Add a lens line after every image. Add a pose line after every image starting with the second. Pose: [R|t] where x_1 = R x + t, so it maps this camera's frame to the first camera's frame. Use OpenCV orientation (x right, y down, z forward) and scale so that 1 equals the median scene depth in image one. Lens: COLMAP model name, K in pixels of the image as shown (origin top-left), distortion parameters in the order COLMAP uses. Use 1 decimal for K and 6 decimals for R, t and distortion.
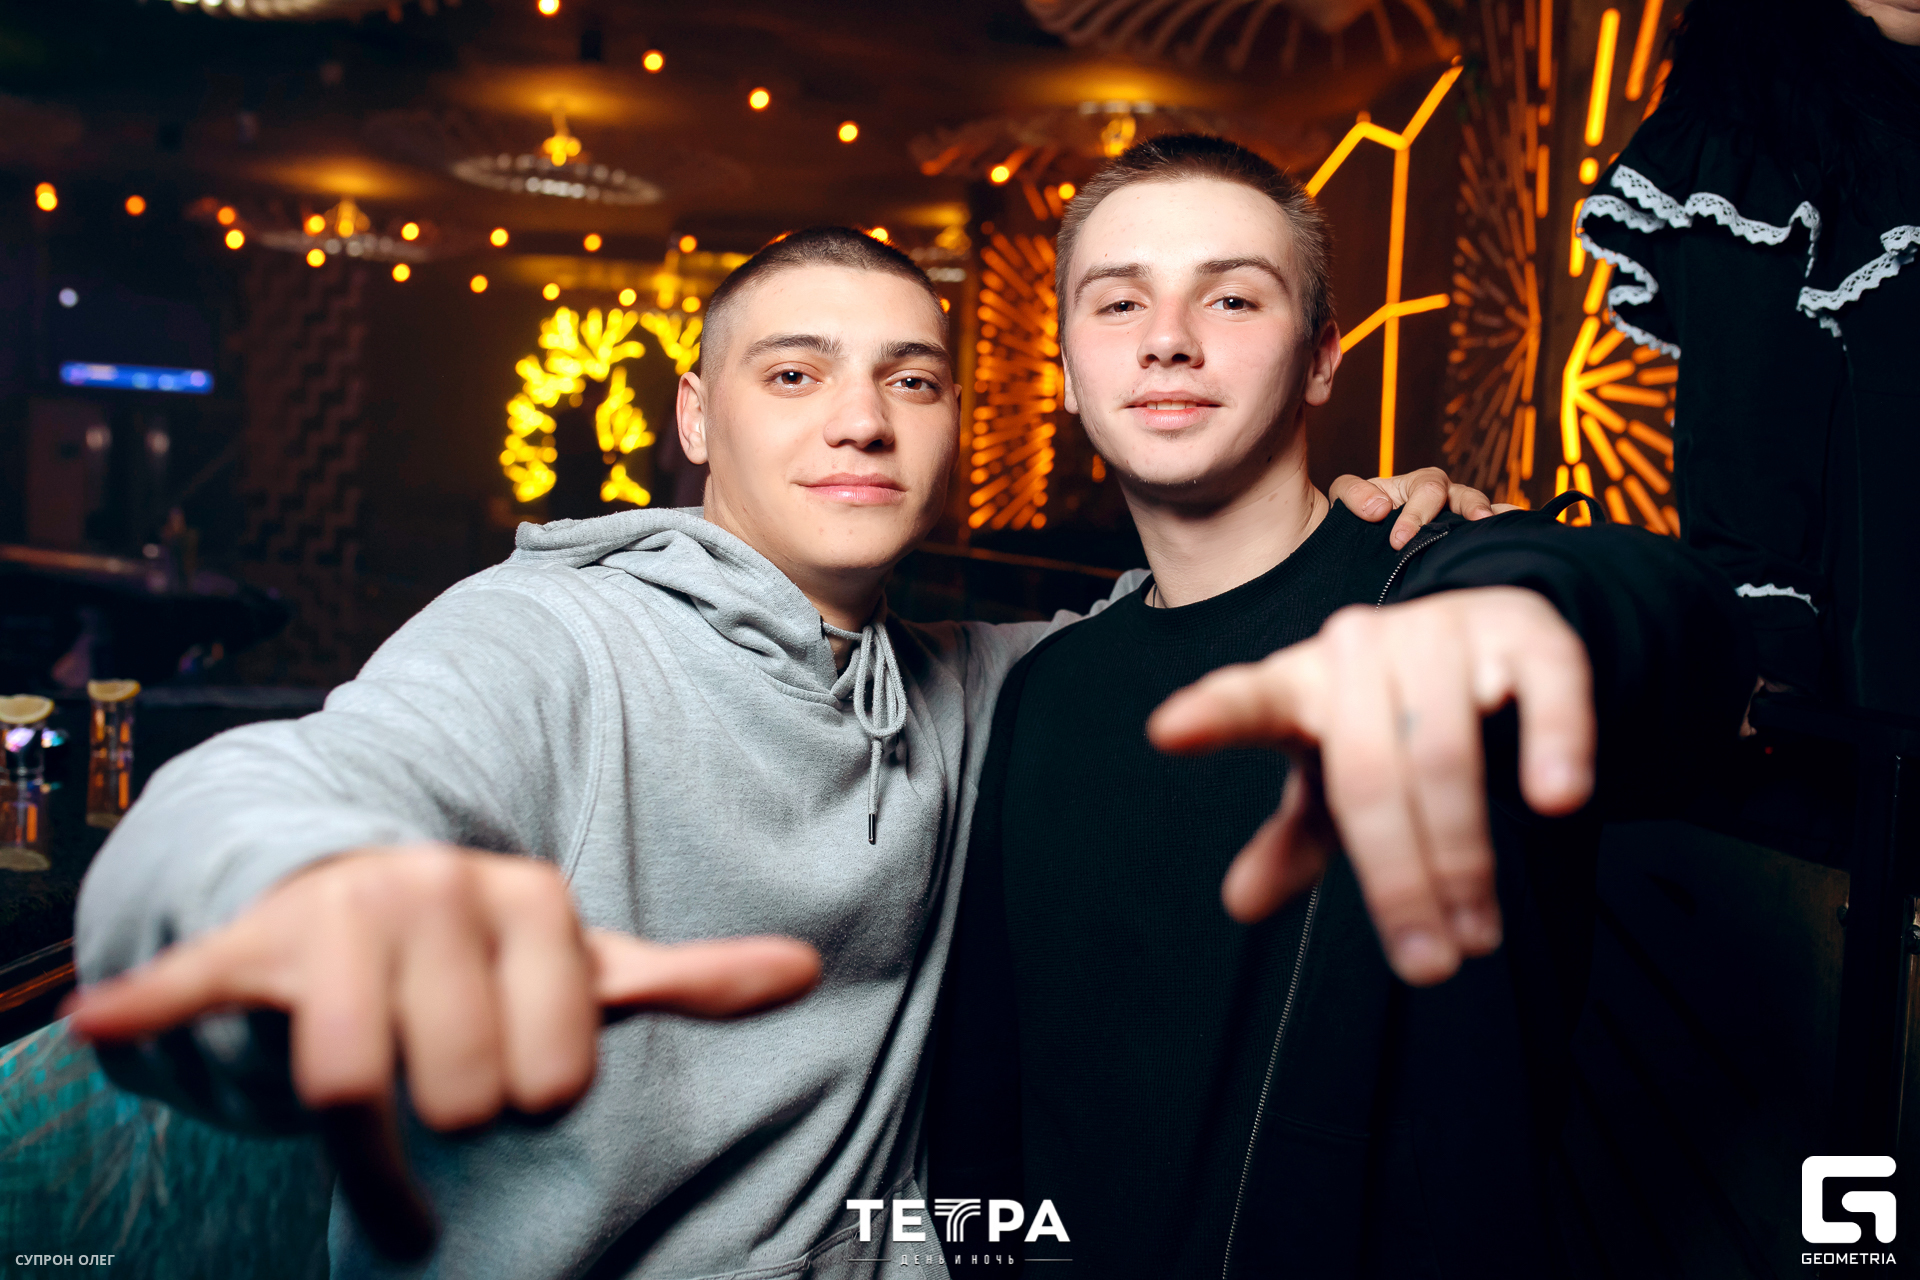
lens RADIAL K [[1904.3, 0, 960.1], [0, 1904.3, 640.3], [0, 0, 1]] dist [0.002372, 0.000000]
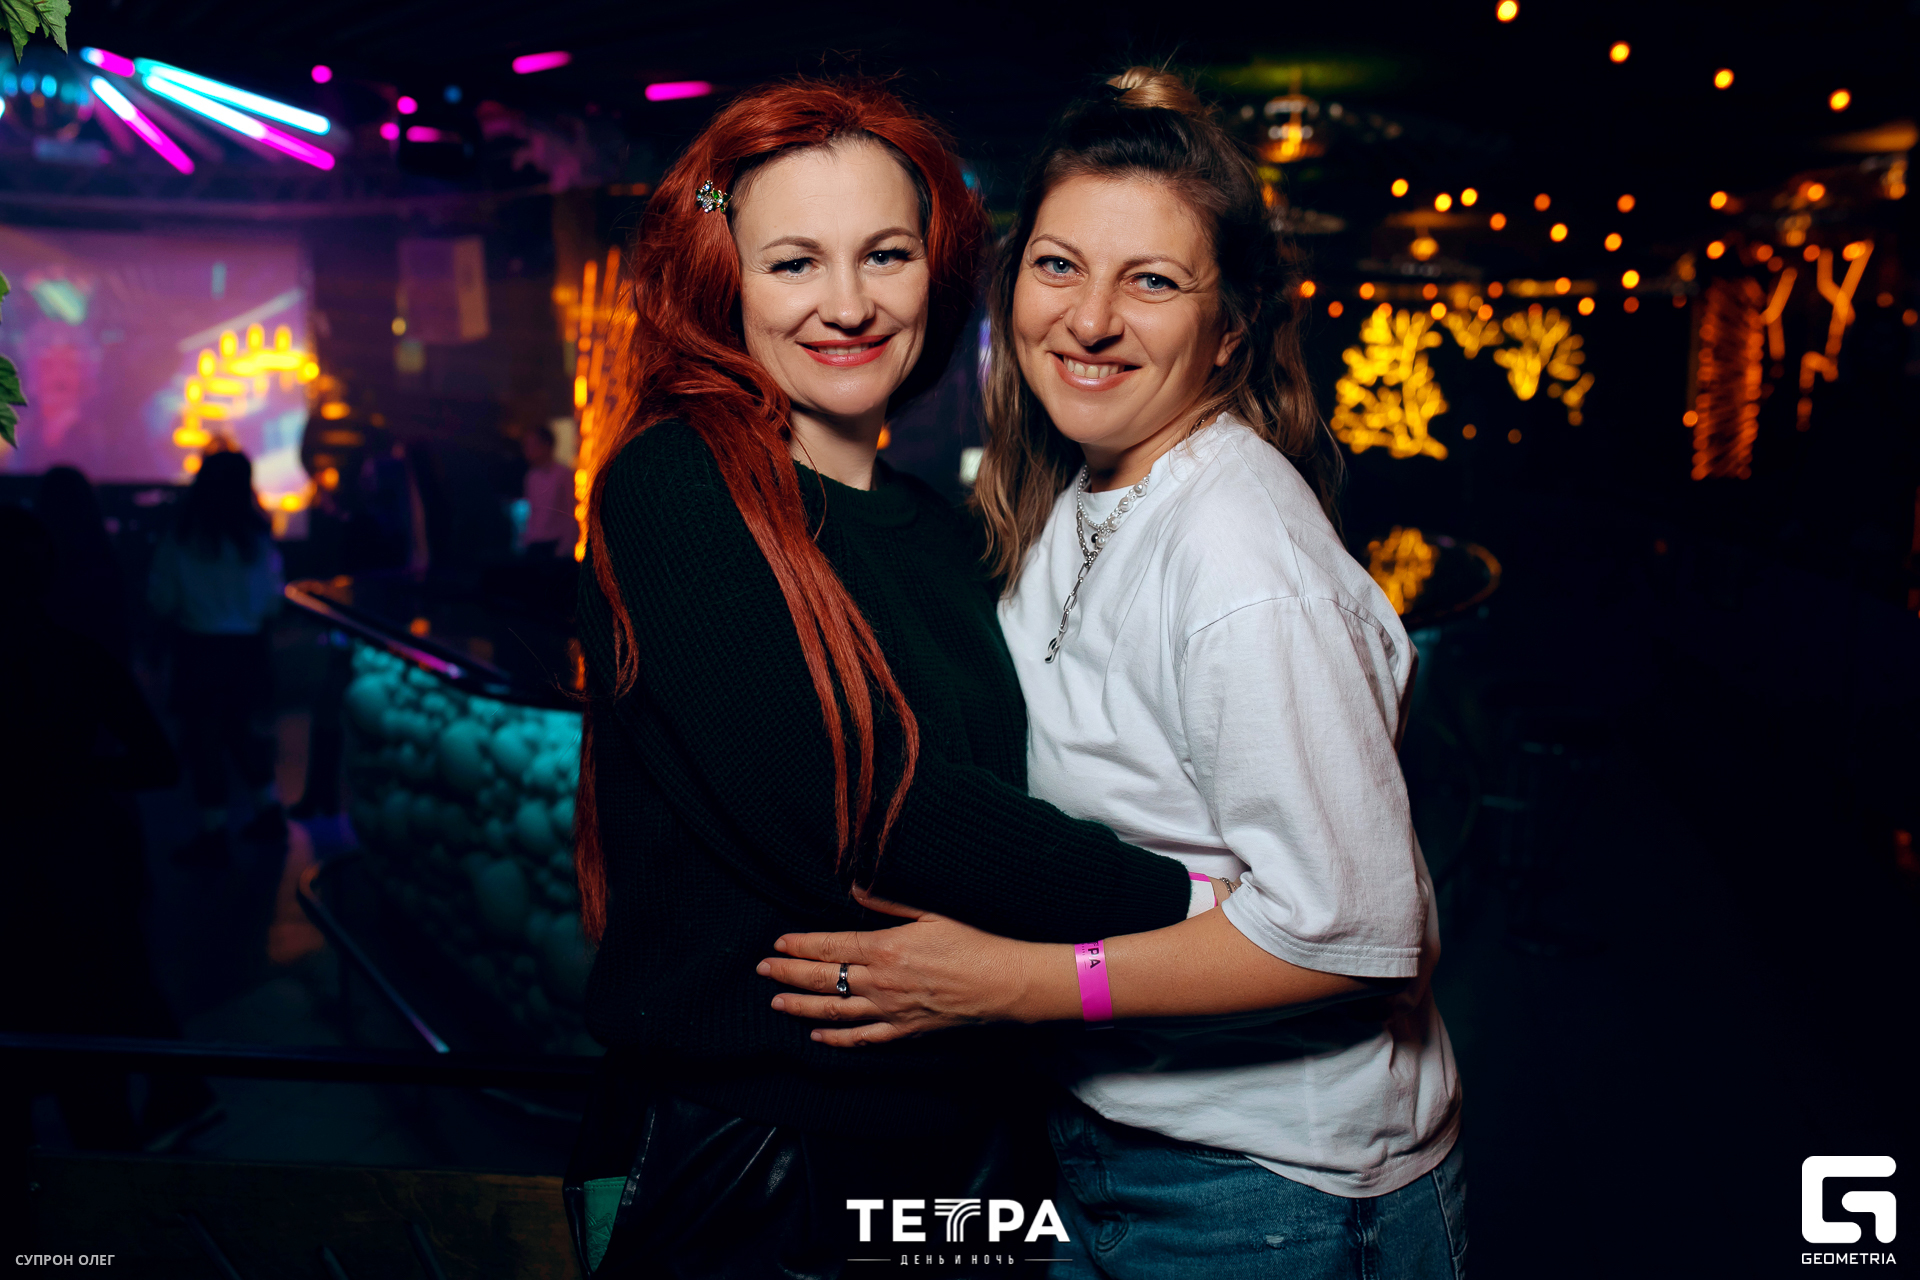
lens RADIAL K [[1904.3, 0, 959.0], [0, 1904.3, 637.7], [0, 0, 1]] dist [0.002372, 0.000000]
pose [[0.930384, 0.025898, -0.365669, 0.012670], [-0.013203, 0.999221, 0.037177, 0.010038], [0.366347, -0.029761, 0.930002, -0.367883]]
